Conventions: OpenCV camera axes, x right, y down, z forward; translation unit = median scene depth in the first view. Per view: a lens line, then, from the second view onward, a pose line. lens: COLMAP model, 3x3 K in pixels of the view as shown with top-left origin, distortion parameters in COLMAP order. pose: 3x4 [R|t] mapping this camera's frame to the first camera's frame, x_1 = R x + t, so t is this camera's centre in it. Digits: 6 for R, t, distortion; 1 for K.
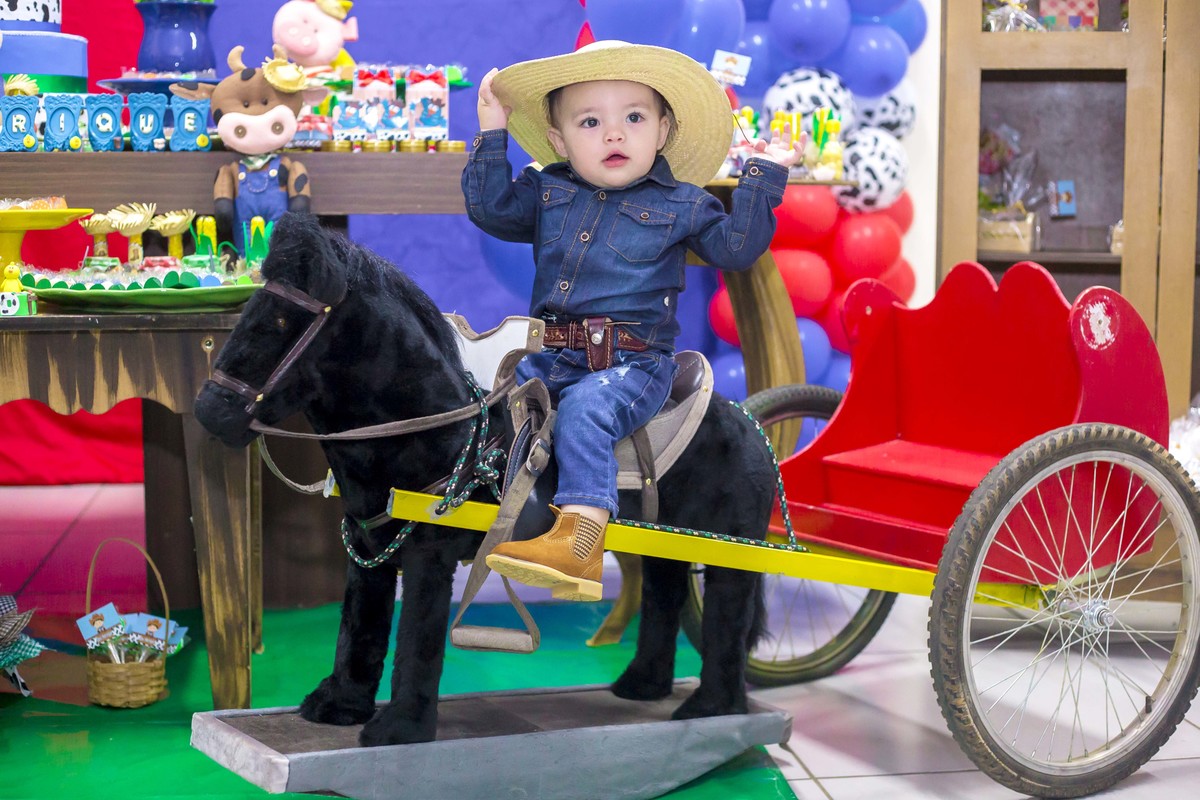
lens RADIAL K [[1822.8, 0, 620.7], [0, 1822.8, 398.1], [0, 0, 1]] dist [-0.086932, -0.096268]
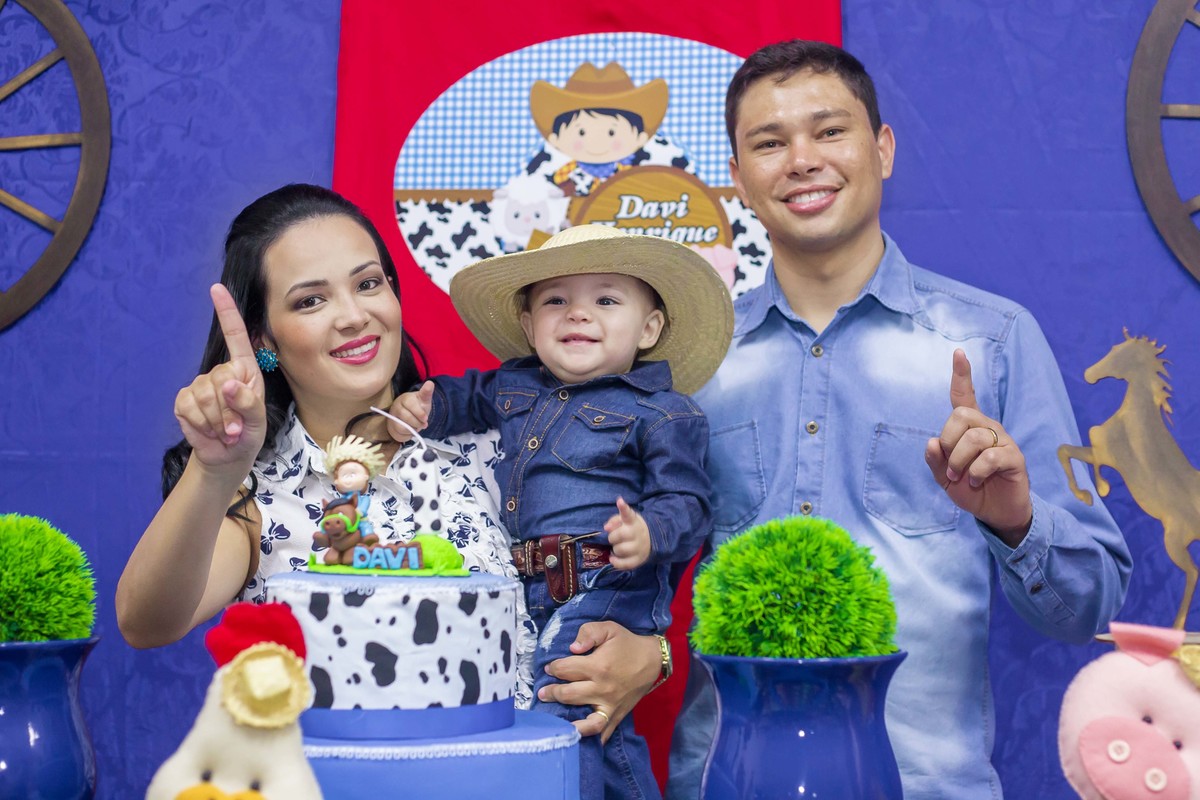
lens RADIAL K [[2079.5, 0, 600.1], [0, 2079.5, 316.7], [0, 0, 1]] dist [-0.118069, -0.016873]
pose [[0.943299, -0.029923, -0.330594, -0.169590], [-0.033192, 0.982435, -0.183630, -0.252852], [0.330282, 0.184191, 0.925736, 0.690503]]
